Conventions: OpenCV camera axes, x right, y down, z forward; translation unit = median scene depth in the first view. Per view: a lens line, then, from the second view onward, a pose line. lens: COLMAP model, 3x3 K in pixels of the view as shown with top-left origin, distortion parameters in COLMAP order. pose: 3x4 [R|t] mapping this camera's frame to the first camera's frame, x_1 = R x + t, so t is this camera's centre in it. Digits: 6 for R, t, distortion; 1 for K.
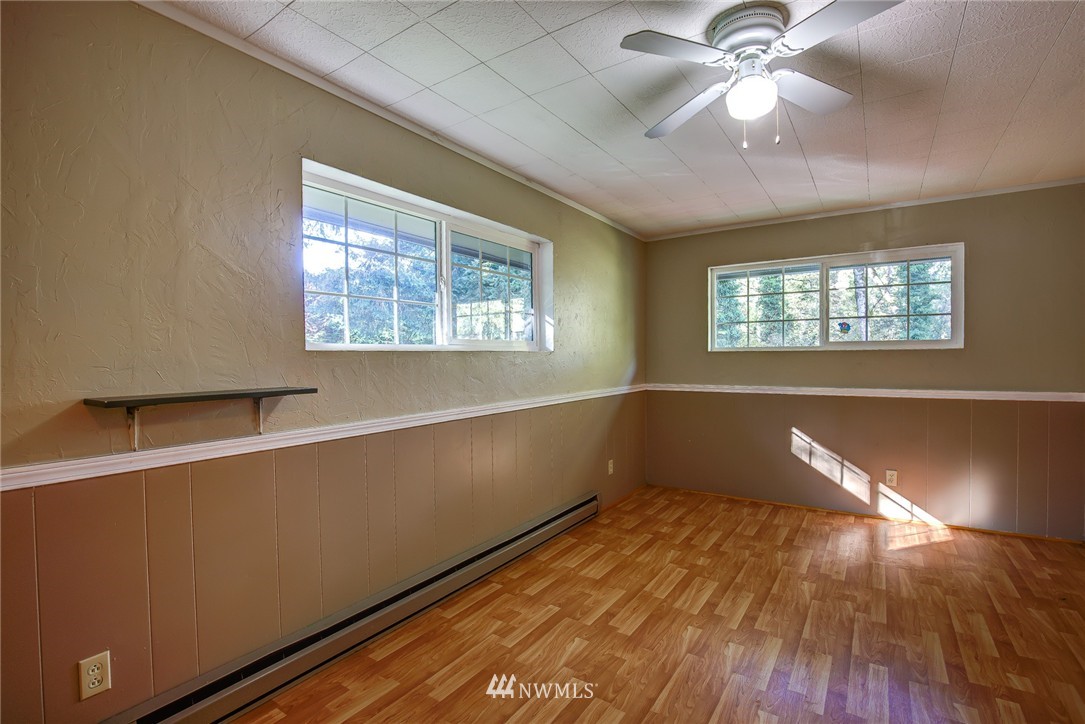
lens RADIAL K [[500.5, 0, 540.6], [0, 500.5, 360.4], [0, 0, 1]] dist [-0.027692, 0.000157]
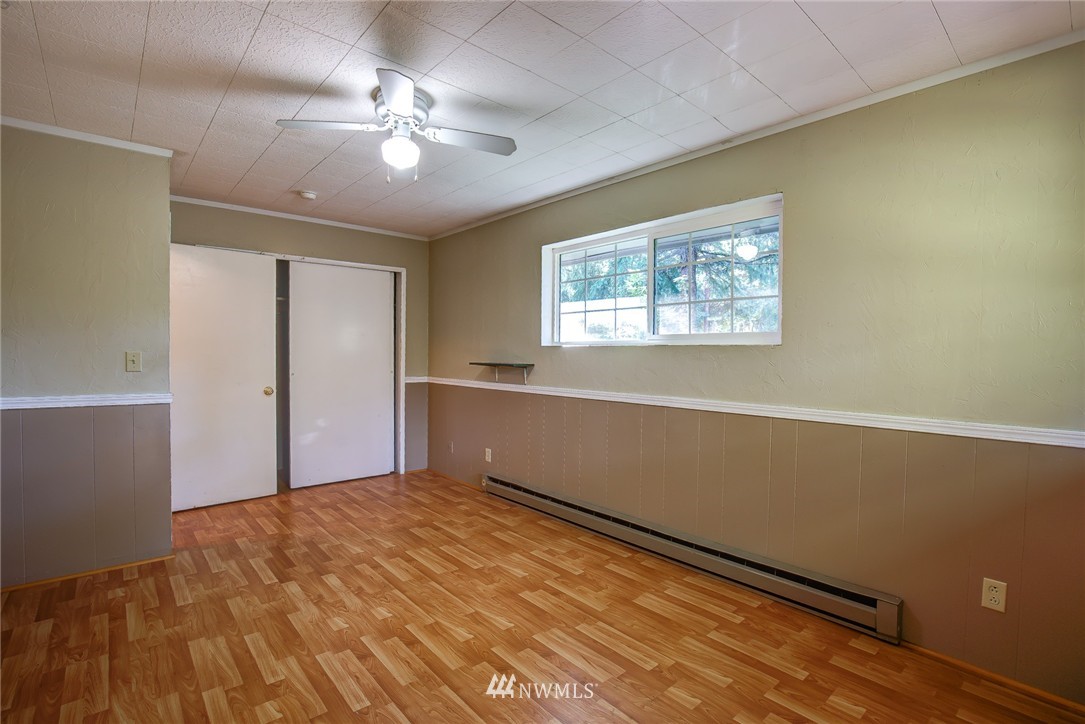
lens RADIAL K [[500.5, 0, 541.5], [0, 500.5, 355.5], [0, 0, 1]] dist [-0.027692, 0.000157]
pose [[-0.245390, 0.016573, -0.969283, 1.062434], [-0.011025, 0.999741, 0.019885, -0.016900], [0.969362, 0.015566, -0.245144, 1.107976]]
